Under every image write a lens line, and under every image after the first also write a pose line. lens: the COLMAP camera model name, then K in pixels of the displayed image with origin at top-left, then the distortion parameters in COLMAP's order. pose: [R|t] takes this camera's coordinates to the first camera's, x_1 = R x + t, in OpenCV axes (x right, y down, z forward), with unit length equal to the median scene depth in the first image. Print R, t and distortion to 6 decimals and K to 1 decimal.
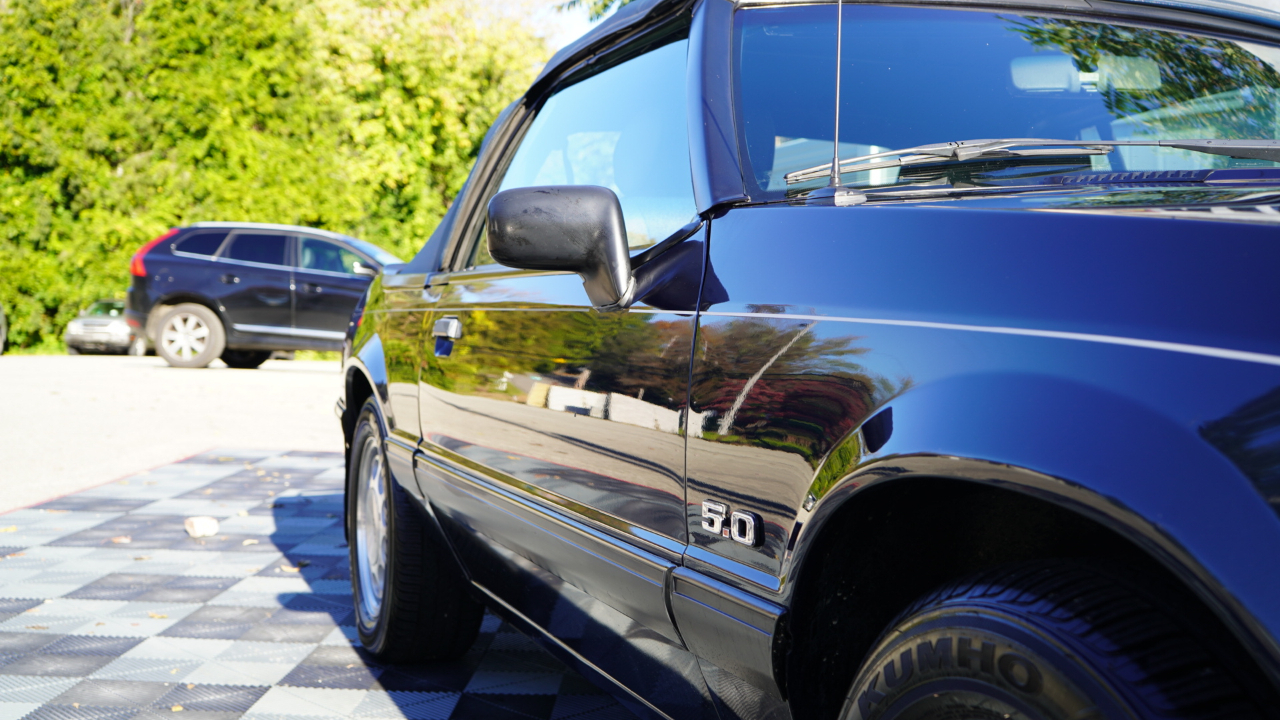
lens RADIAL K [[1481.1, 0, 640.0], [0, 1481.1, 360.0], [0, 0, 1]] dist [0.007083, 0.034500]
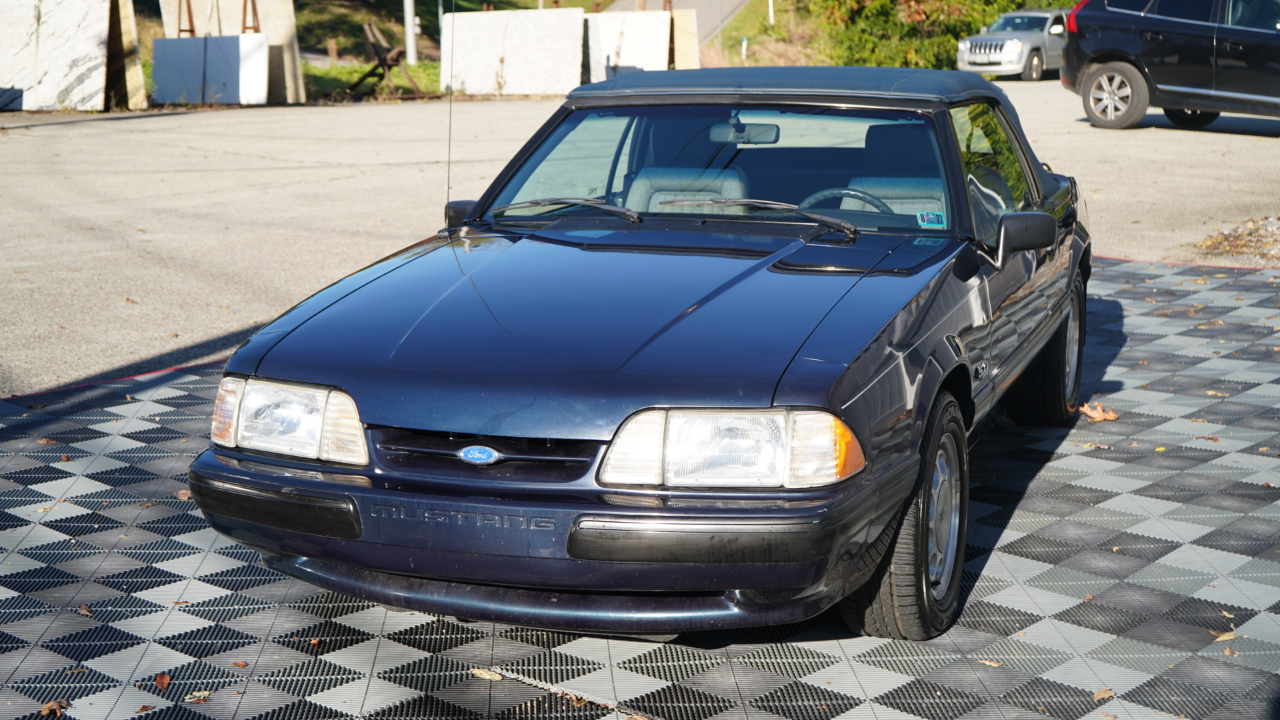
lens RADIAL K [[1821.1, 0, 640.0], [0, 1821.1, 360.0], [0, 0, 1]] dist [-0.011785, -0.013600]
pose [[0.766350, 0.105140, -0.633761, 0.078841], [-0.001203, 0.986750, 0.162245, -0.012841], [0.642422, -0.123574, 0.756323, -0.043130]]
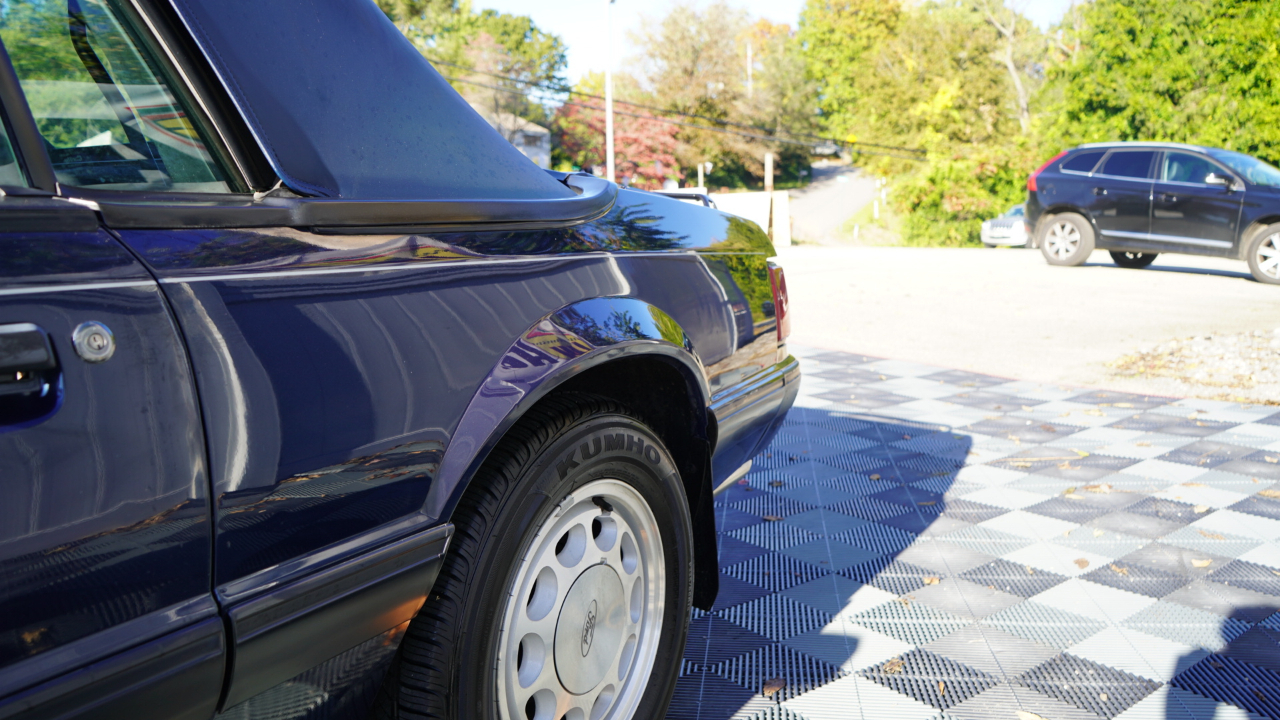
lens RADIAL K [[1027.2, 0, 640.0], [0, 1027.2, 360.0], [0, 0, 1]] dist [-0.003904, 0.006866]
pose [[0.647288, 0.098027, -0.755916, 0.039482], [-0.016982, 0.993305, 0.114270, -0.002865], [0.762056, -0.061129, 0.644619, 0.061744]]
